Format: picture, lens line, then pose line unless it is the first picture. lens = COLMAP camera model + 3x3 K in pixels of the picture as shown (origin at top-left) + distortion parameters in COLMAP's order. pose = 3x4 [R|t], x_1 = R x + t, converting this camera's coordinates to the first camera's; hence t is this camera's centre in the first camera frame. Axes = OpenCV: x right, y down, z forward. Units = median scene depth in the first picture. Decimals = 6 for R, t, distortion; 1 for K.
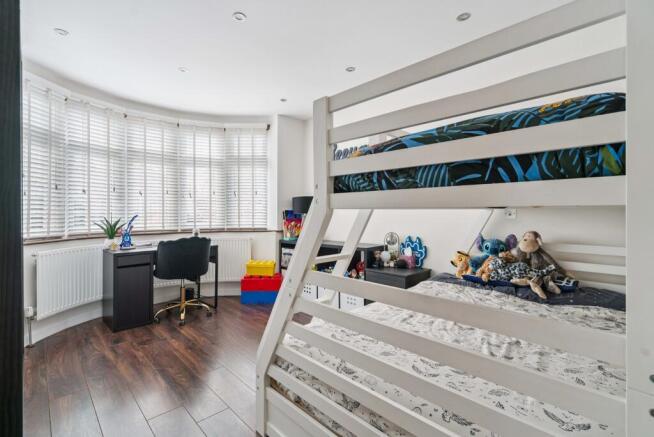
lens RADIAL K [[302.2, 0, 326.1], [0, 302.2, 214.9], [0, 0, 1]] dist [-0.012033, 0.002454]
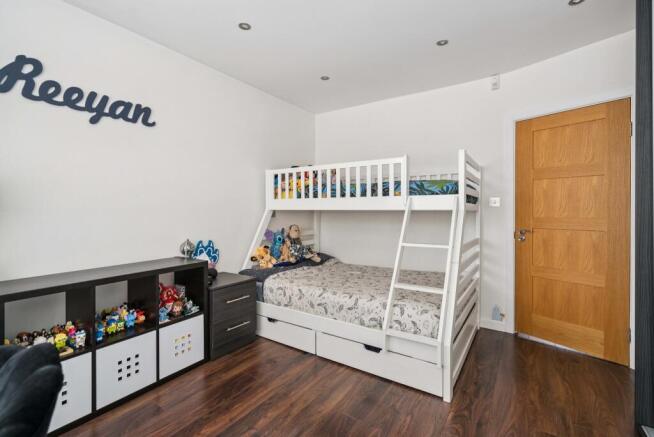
lens RADIAL K [[302.2, 0, 325.6], [0, 302.2, 216.6], [0, 0, 1]] dist [-0.012033, 0.002454]
pose [[-0.203691, -0.005539, 0.979020, -0.705191], [0.006629, 0.999953, 0.007037, -0.000126], [-0.979013, 0.007923, -0.203645, 0.936719]]
